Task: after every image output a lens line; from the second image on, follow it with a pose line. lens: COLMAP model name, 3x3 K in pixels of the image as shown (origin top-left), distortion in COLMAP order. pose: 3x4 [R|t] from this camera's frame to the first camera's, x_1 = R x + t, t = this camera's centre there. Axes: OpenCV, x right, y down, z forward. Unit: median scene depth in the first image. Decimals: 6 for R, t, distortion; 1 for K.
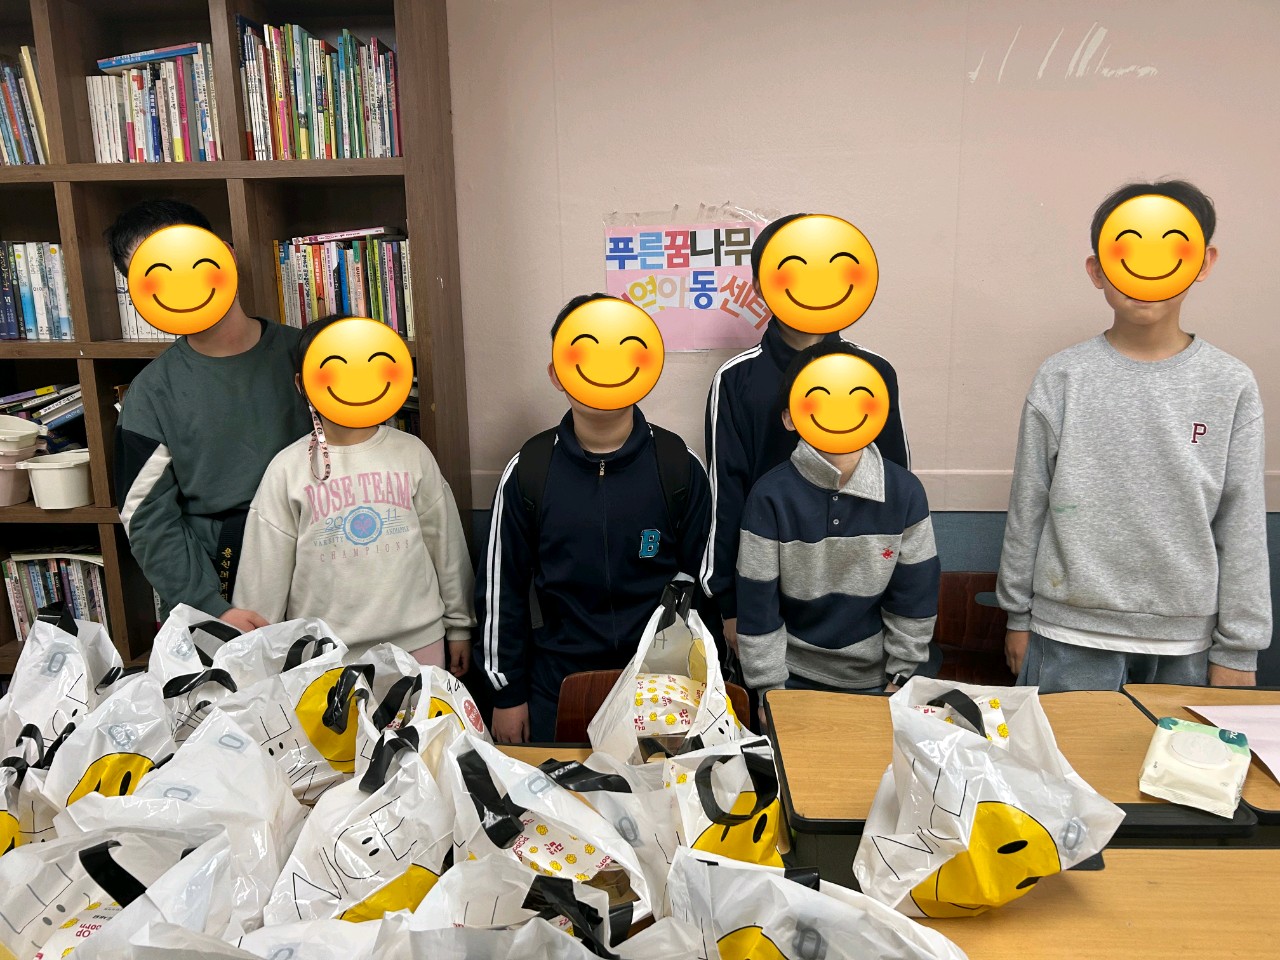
lens RADIAL K [[932.2, 0, 650.1], [0, 932.2, 478.4], [0, 0, 1]] dist [0.017059, -0.039198]
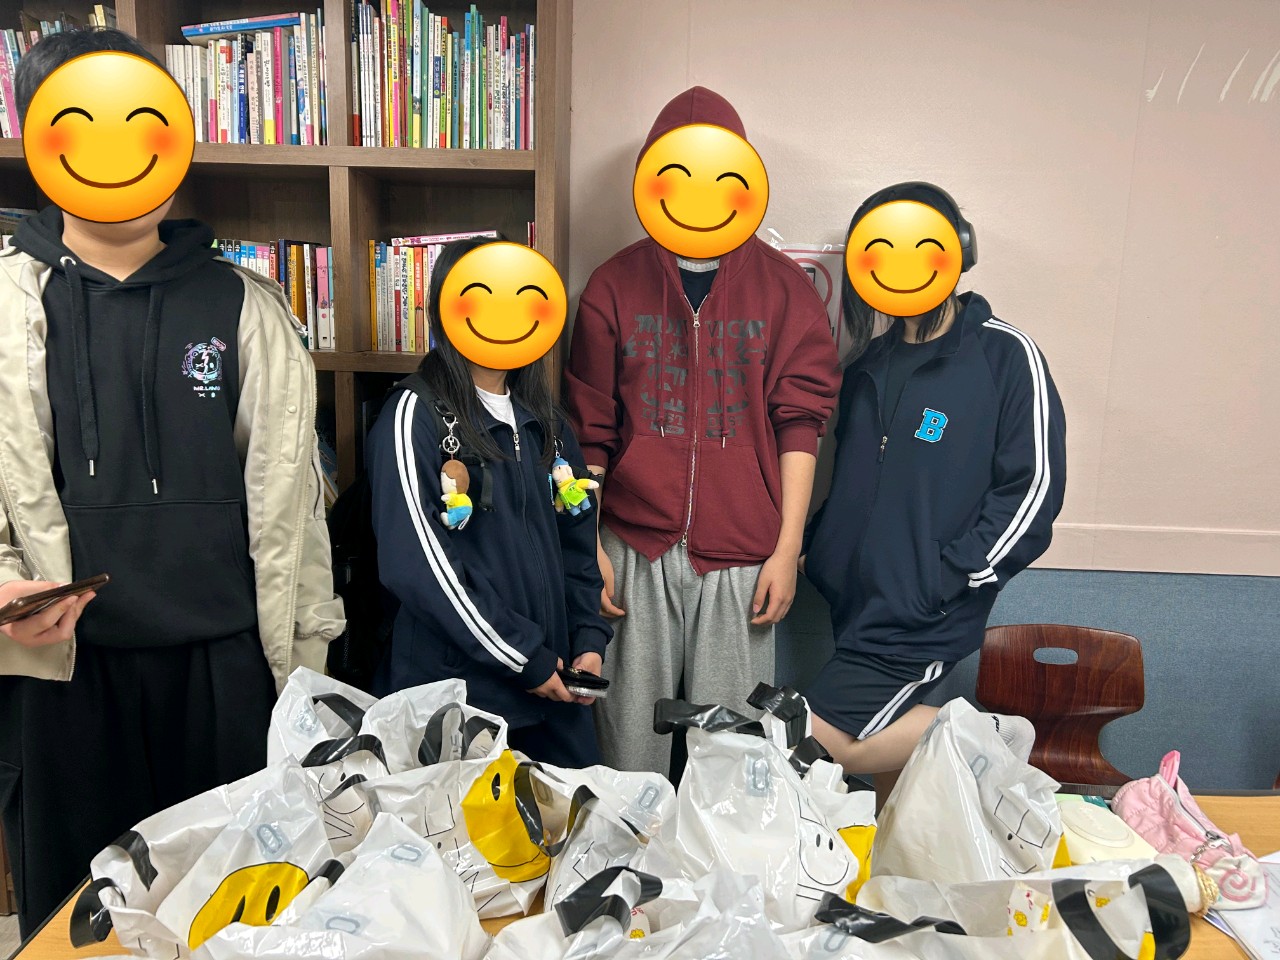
lens RADIAL K [[932.2, 0, 645.2], [0, 932.2, 482.6], [0, 0, 1]] dist [0.017059, -0.039198]
pose [[0.998852, 0.032922, 0.034807, -0.174370], [-0.031330, 0.998481, -0.045327, 0.005852], [-0.036246, 0.044184, 0.998366, 0.125804]]
